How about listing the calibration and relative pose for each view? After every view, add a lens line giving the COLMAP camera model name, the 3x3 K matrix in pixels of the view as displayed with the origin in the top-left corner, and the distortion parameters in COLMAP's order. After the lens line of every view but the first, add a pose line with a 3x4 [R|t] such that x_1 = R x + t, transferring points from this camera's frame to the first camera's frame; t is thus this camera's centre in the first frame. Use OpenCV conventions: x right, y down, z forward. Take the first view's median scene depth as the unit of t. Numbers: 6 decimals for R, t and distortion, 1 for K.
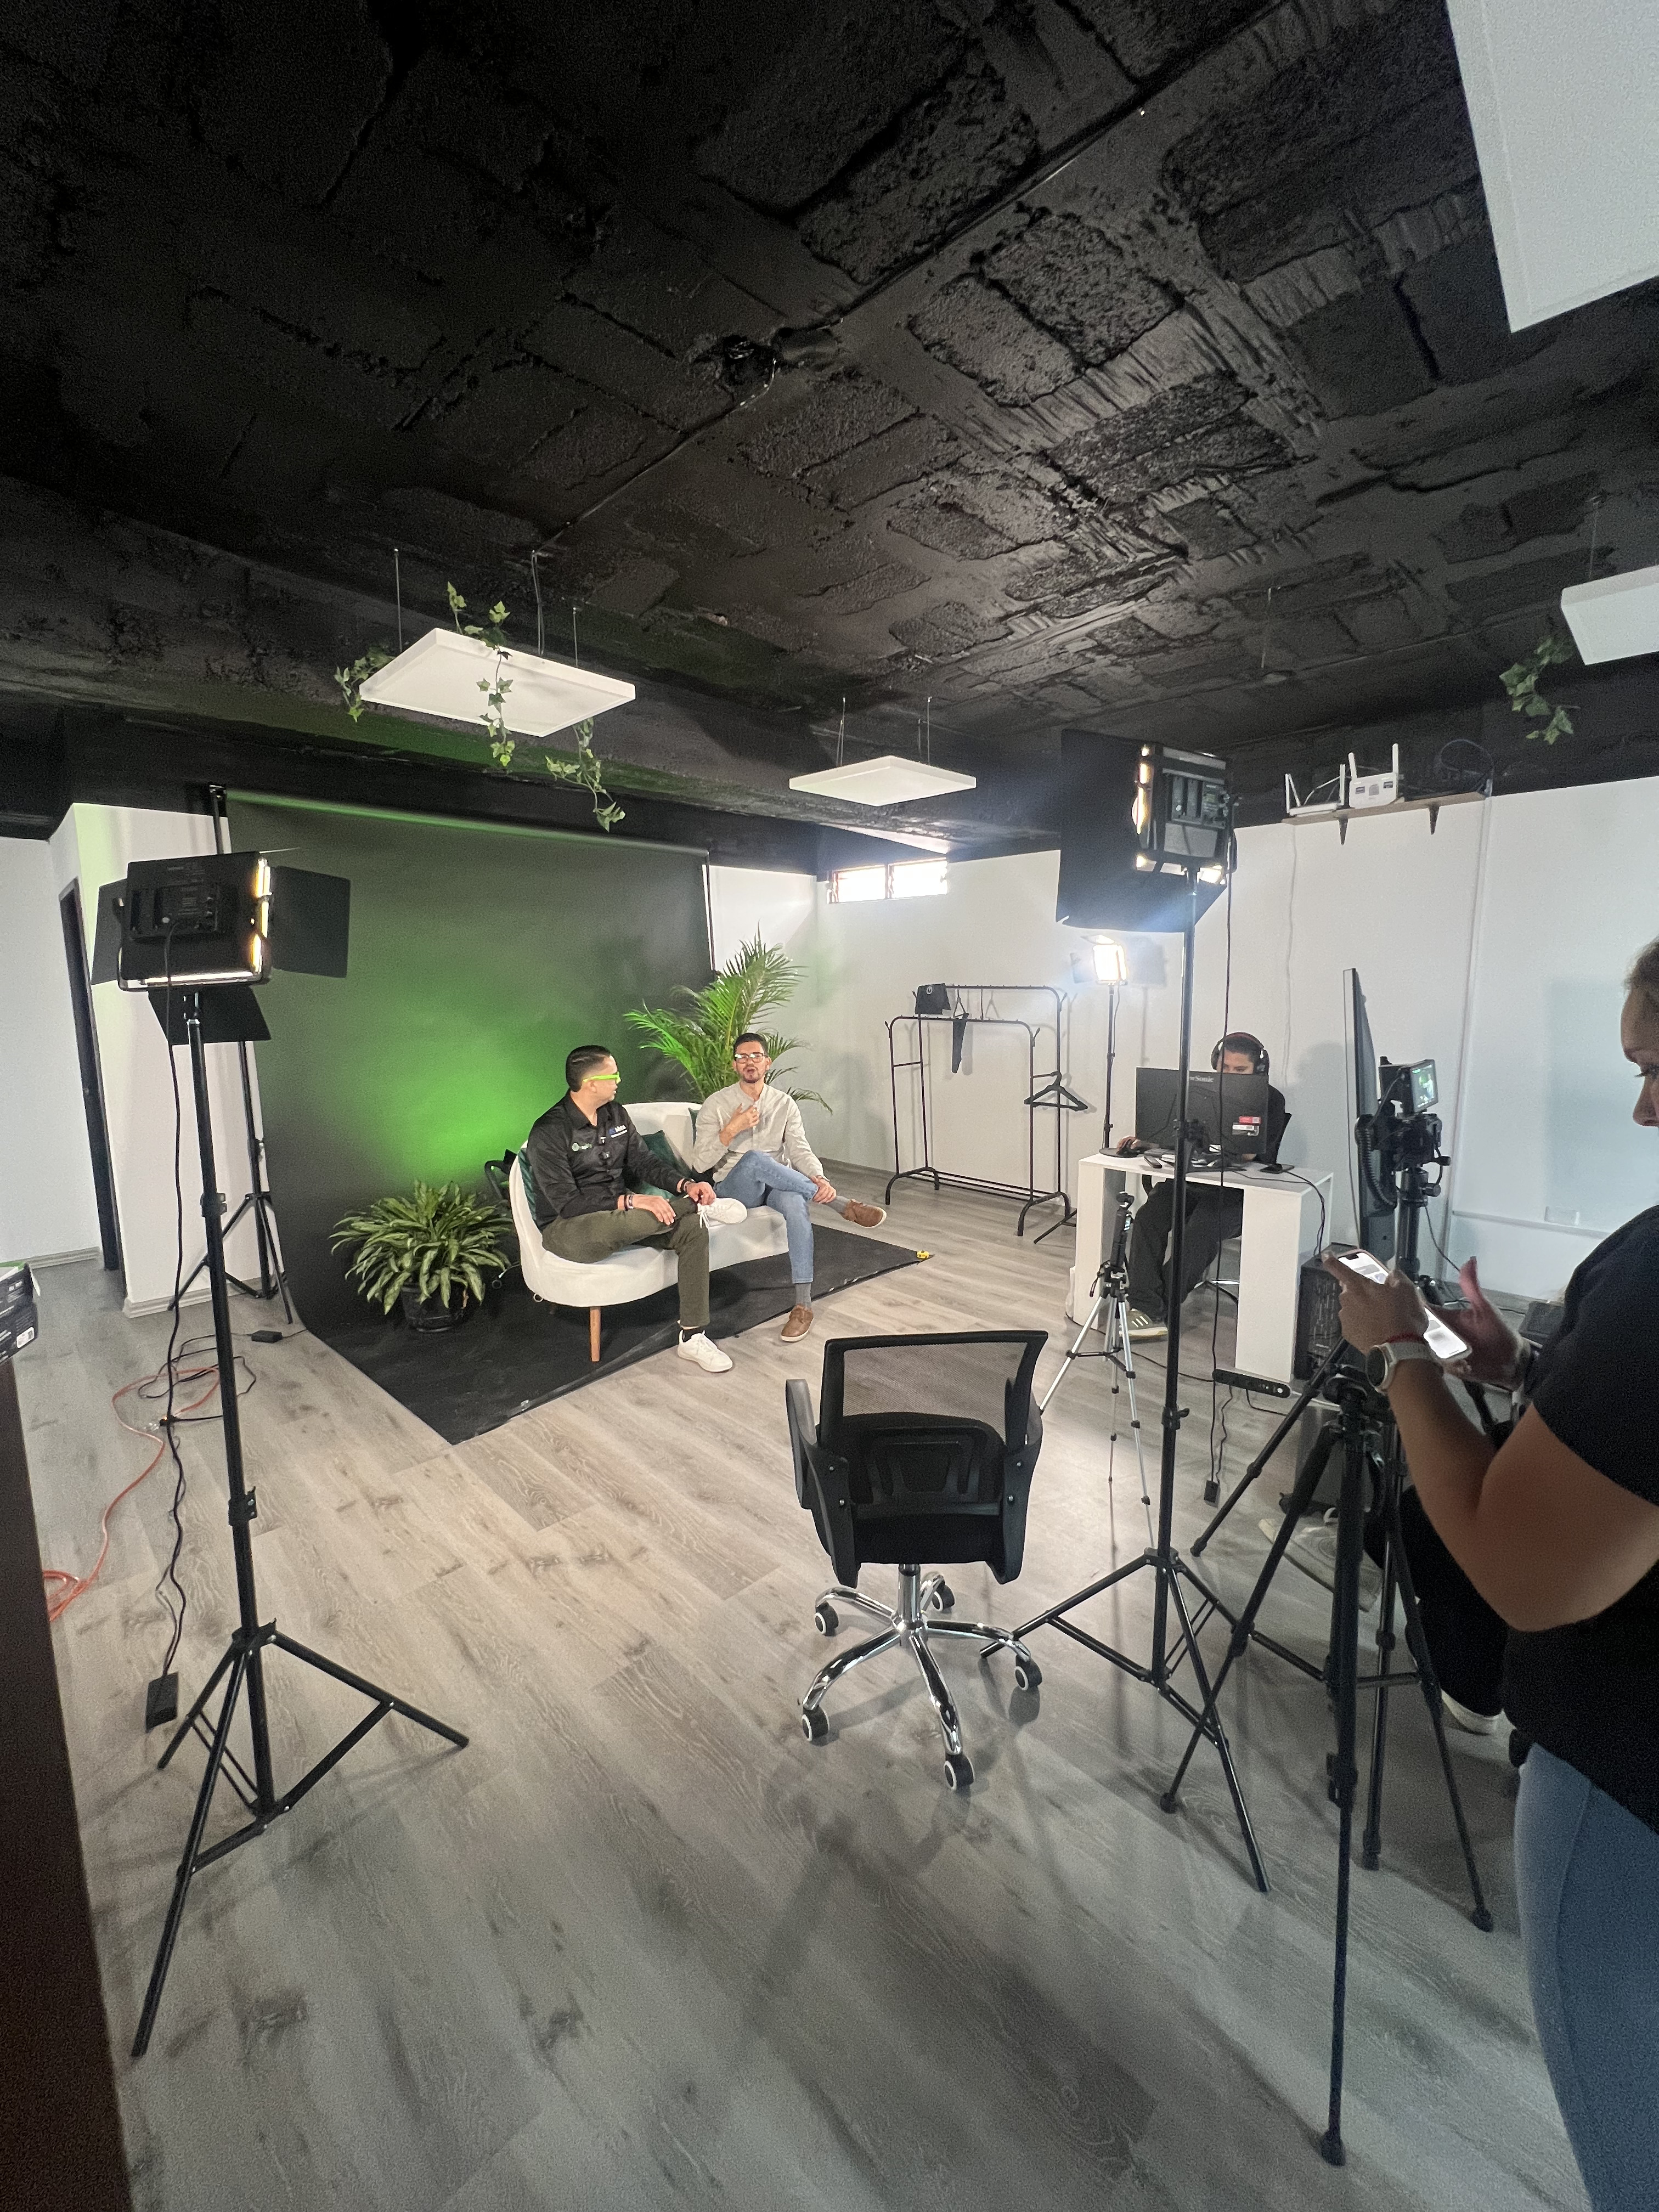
lens RADIAL K [[876.1, 0, 840.3], [0, 876.1, 1159.0], [0, 0, 1]] dist [0.002166, 0.000142]
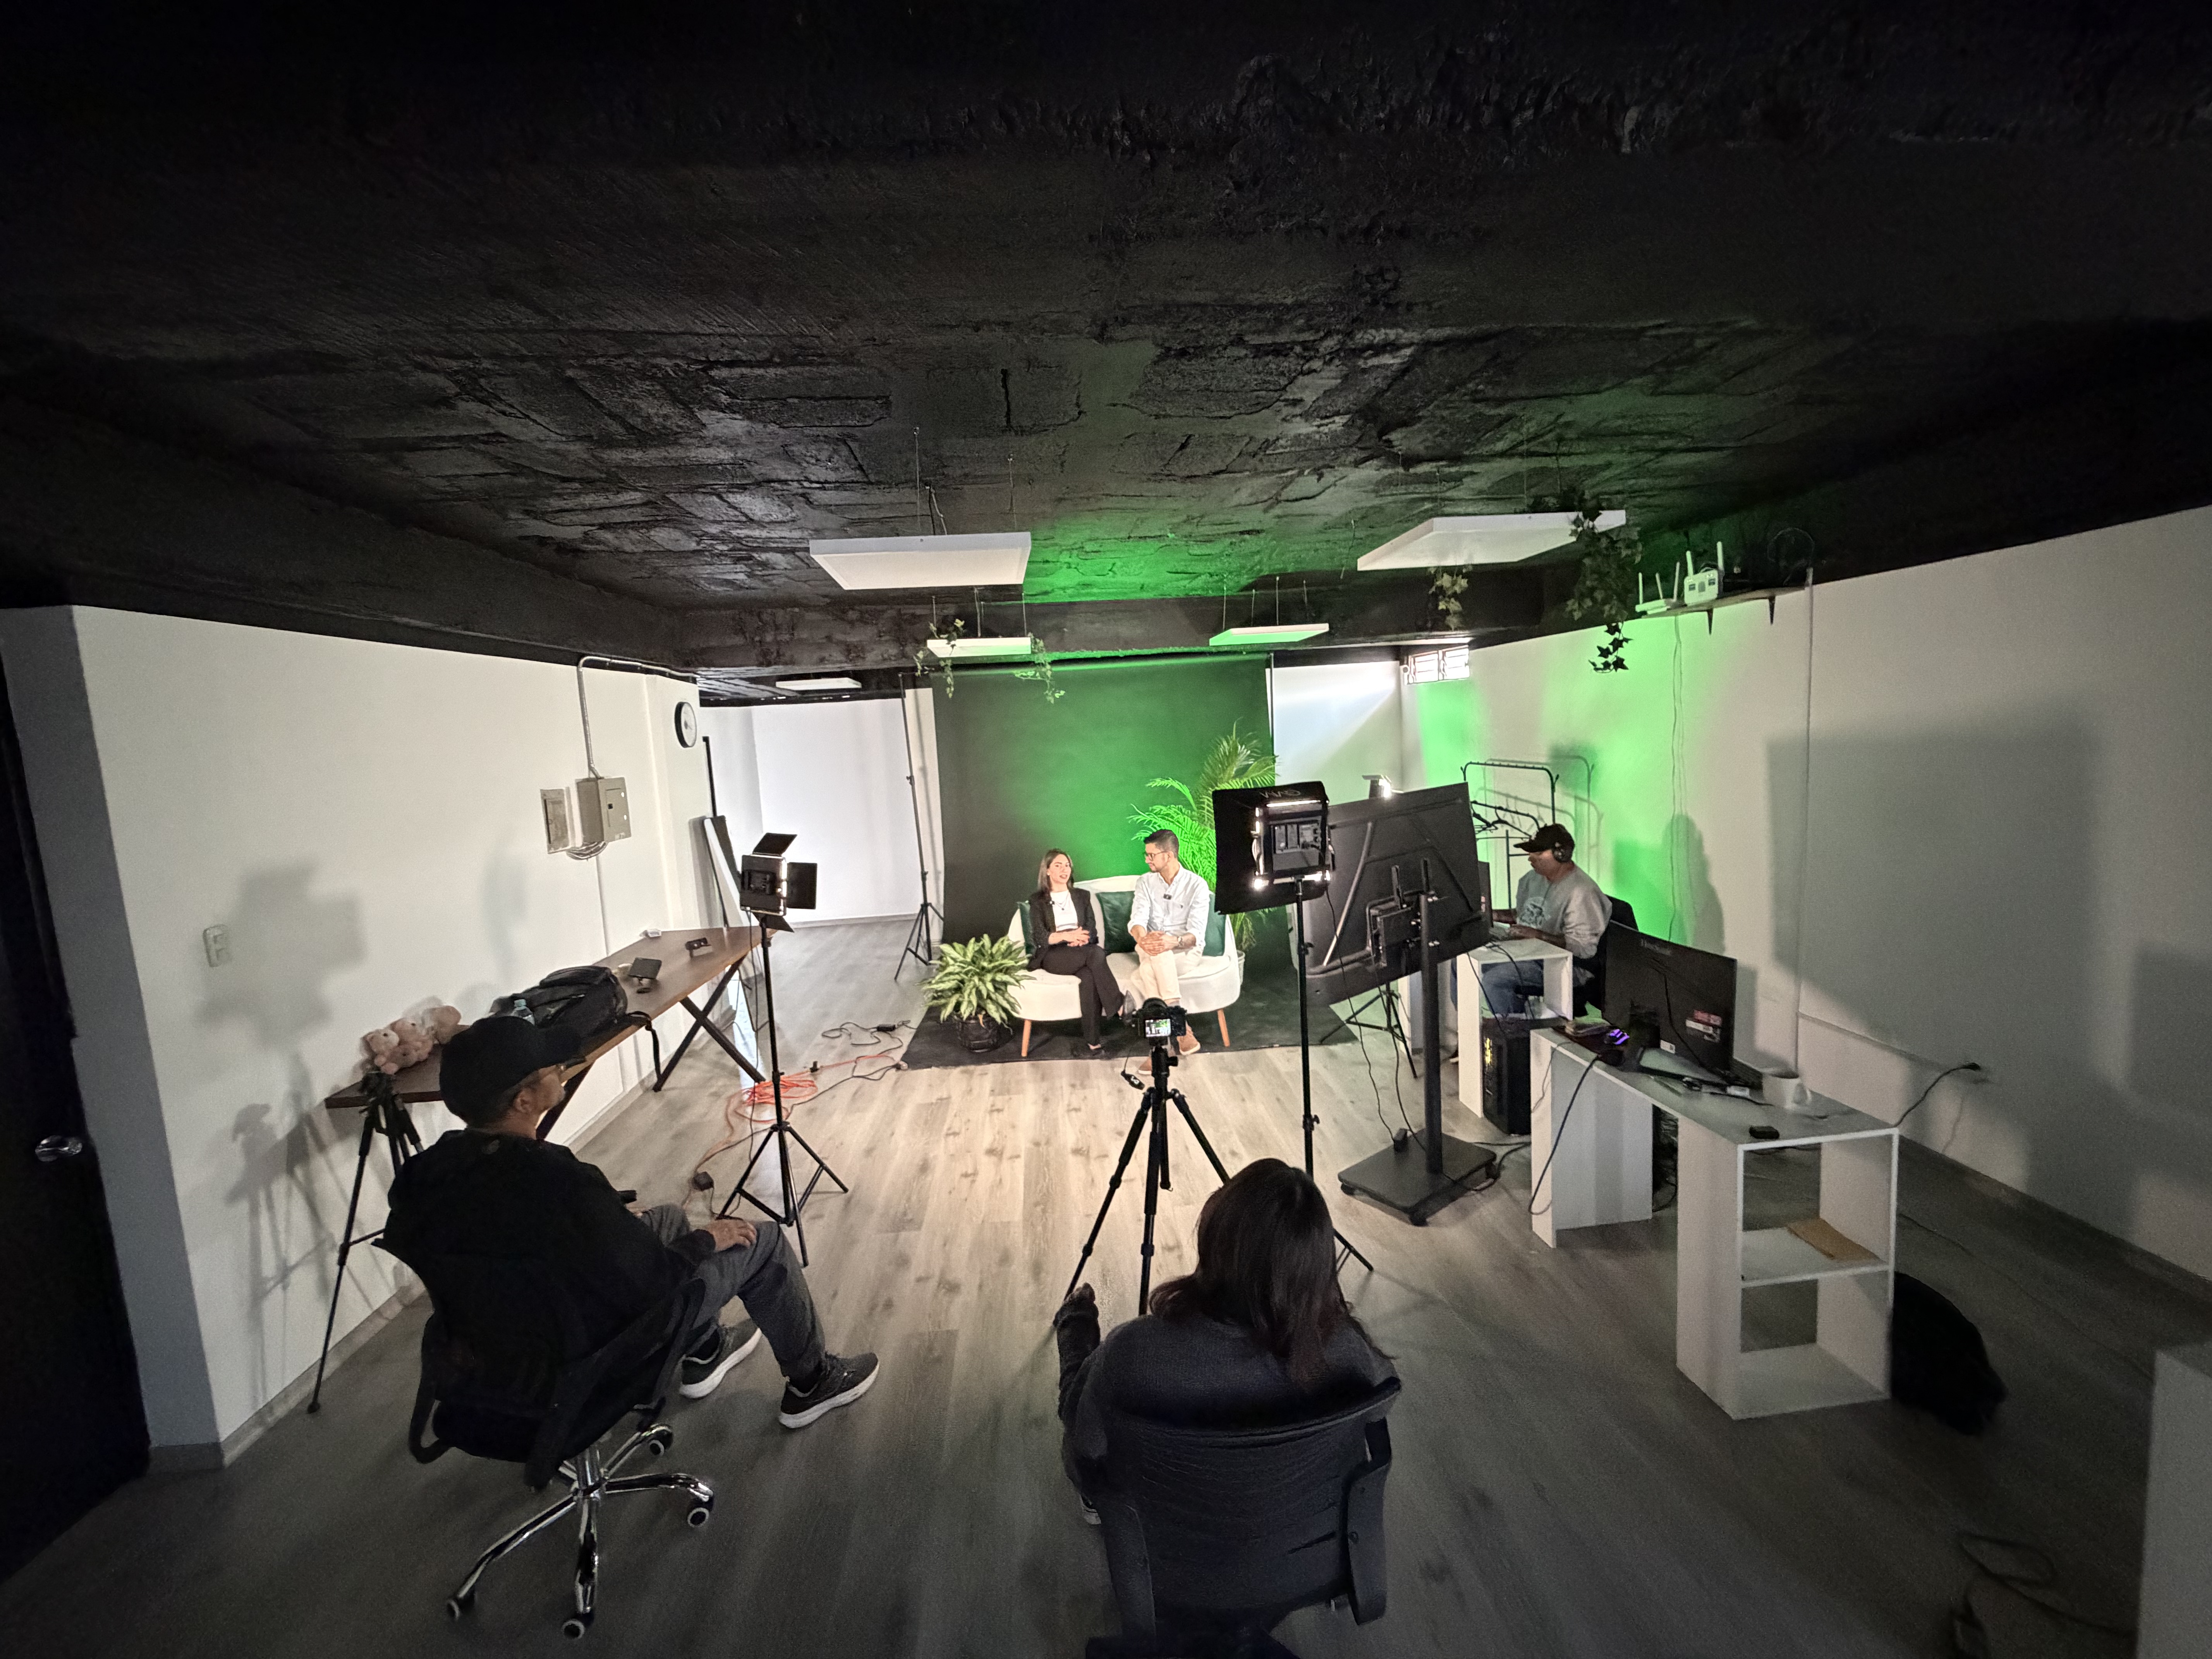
lens RADIAL K [[894.5, 0, 1092.4], [0, 894.5, 826.7], [0, 0, 1]] dist [0.001240, 0.000249]
pose [[0.741100, 0.037278, -0.670359, 0.790281], [-0.081984, 0.996010, -0.035250, -0.055458], [0.666370, 0.081082, 0.741200, -0.199103]]
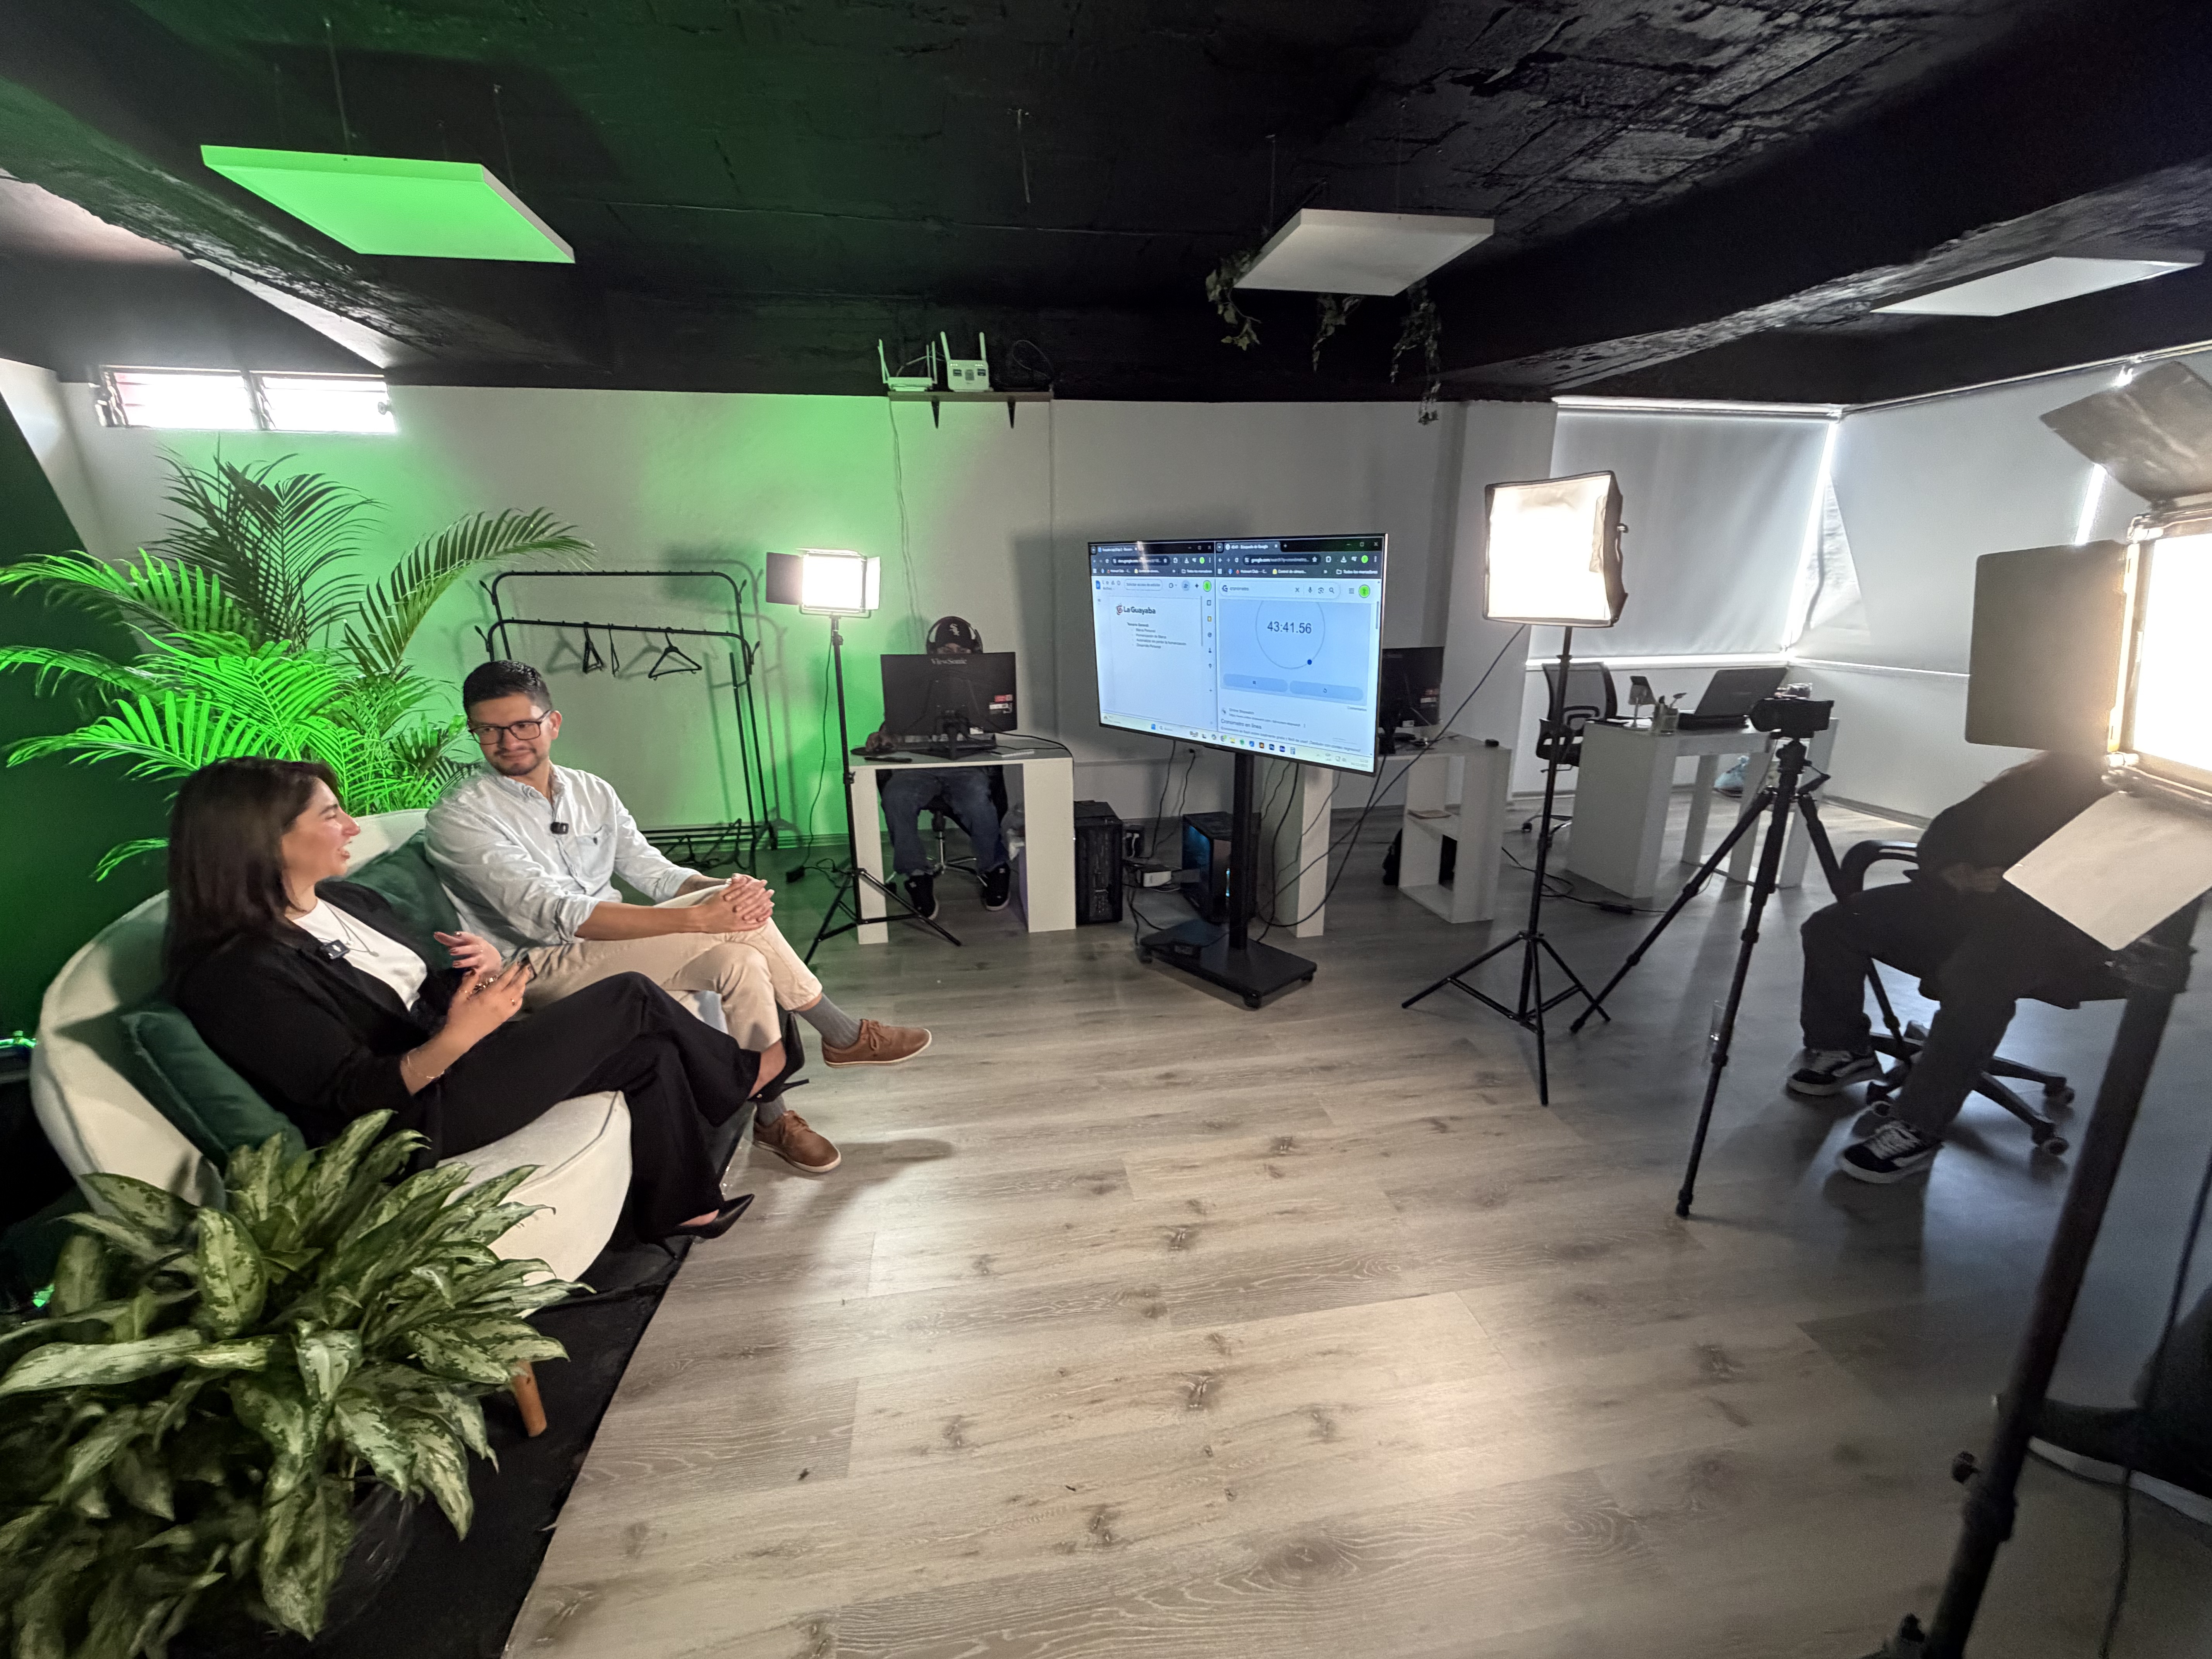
lens RADIAL K [[894.5, 0, 1092.4], [0, 894.5, 826.7], [0, 0, 1]] dist [0.001240, 0.000249]
pose [[0.589142, -0.215165, 0.778855, -0.231231], [0.168094, 0.975443, 0.142324, -0.032747], [-0.790352, 0.047072, 0.610842, 0.277253]]
